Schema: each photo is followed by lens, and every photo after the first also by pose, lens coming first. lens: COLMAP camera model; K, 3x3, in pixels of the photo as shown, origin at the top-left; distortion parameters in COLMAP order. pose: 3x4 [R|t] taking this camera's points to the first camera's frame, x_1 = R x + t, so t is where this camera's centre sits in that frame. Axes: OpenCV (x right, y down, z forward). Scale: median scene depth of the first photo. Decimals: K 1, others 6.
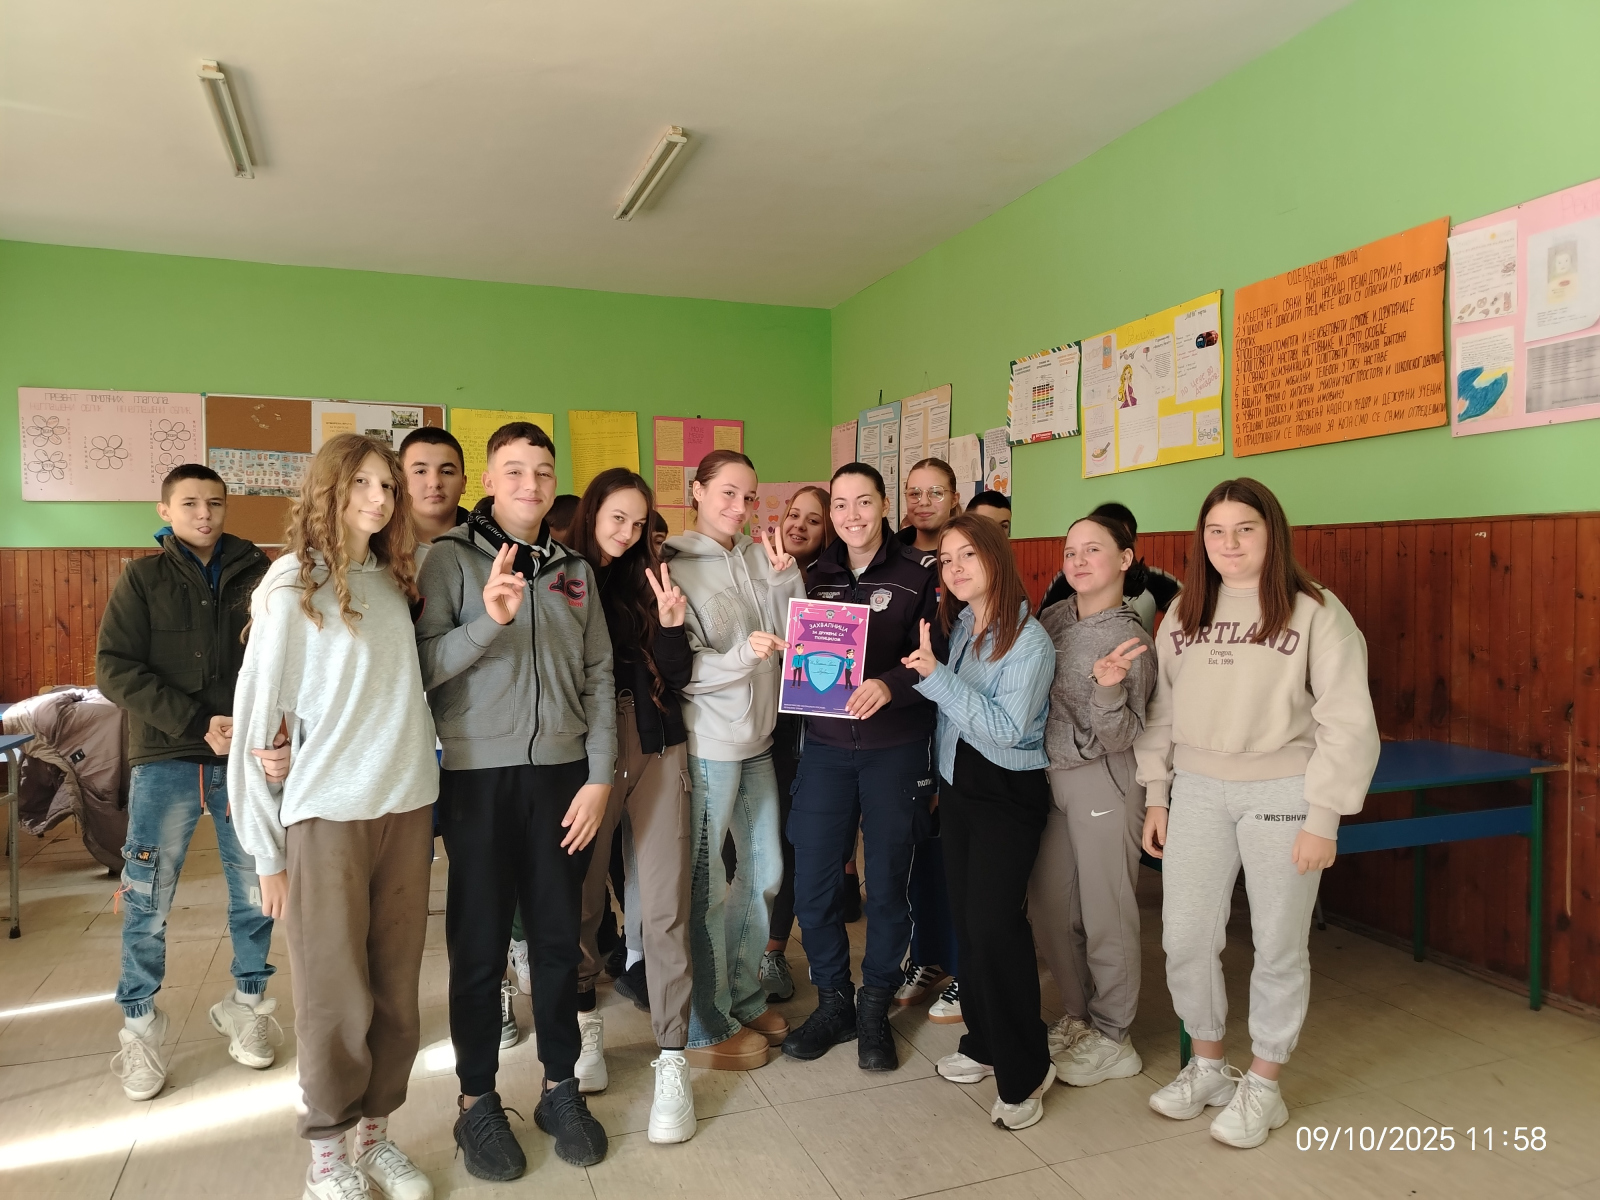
lens RADIAL K [[1128.5, 0, 802.9], [0, 1128.5, 597.4], [0, 0, 1]] dist [0.046333, -0.044512]
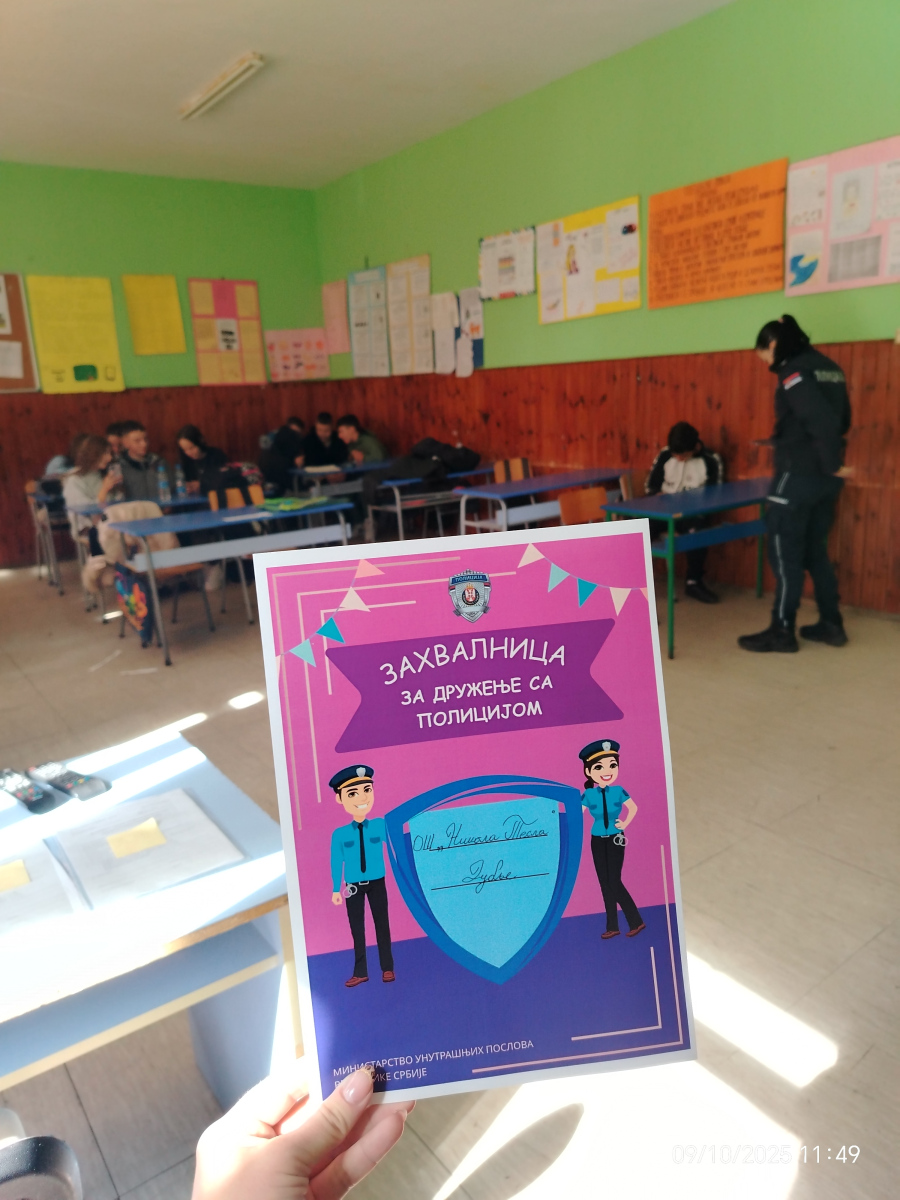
lens RADIAL K [[870.4, 0, 450.0], [0, 870.4, 600.0], [0, 0, 1]] dist [0.049276, -0.074798]
pose [[0.960166, -0.106251, 0.258442, -0.267758], [0.050508, 0.975645, 0.213460, -0.002516], [-0.274828, -0.191903, 0.942148, -0.168669]]
